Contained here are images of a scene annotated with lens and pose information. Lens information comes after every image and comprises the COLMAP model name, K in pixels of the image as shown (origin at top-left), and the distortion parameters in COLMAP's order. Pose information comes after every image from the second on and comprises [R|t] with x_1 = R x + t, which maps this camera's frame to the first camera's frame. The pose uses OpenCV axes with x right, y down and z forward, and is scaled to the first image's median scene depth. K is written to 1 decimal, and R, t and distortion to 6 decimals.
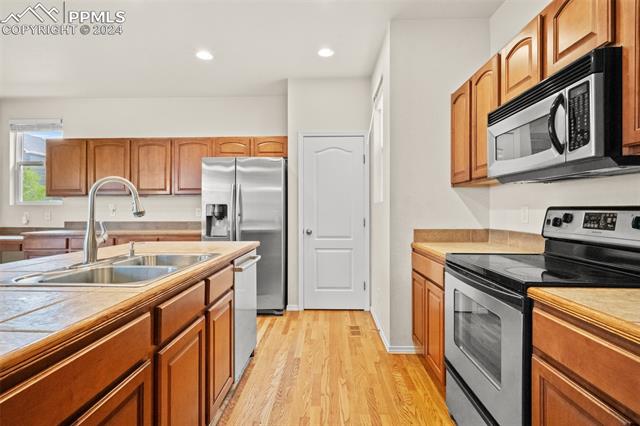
lens RADIAL K [[316.2, 0, 320.1], [0, 316.2, 209.4], [0, 0, 1]] dist [-0.002719, -0.000613]
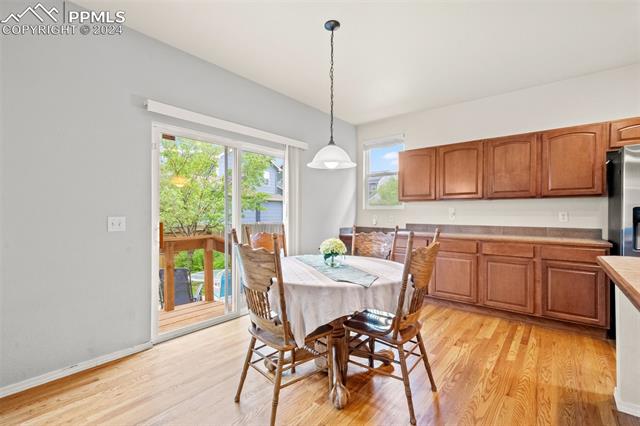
lens RADIAL K [[285.6, 0, 322.1], [0, 285.6, 213.2], [0, 0, 1]] dist [0.001746, 0.000177]
pose [[0.787879, 0.005529, -0.615806, -0.446410], [-0.005717, 0.999982, 0.001663, 0.001420], [0.615804, 0.002210, 0.787896, 0.005223]]
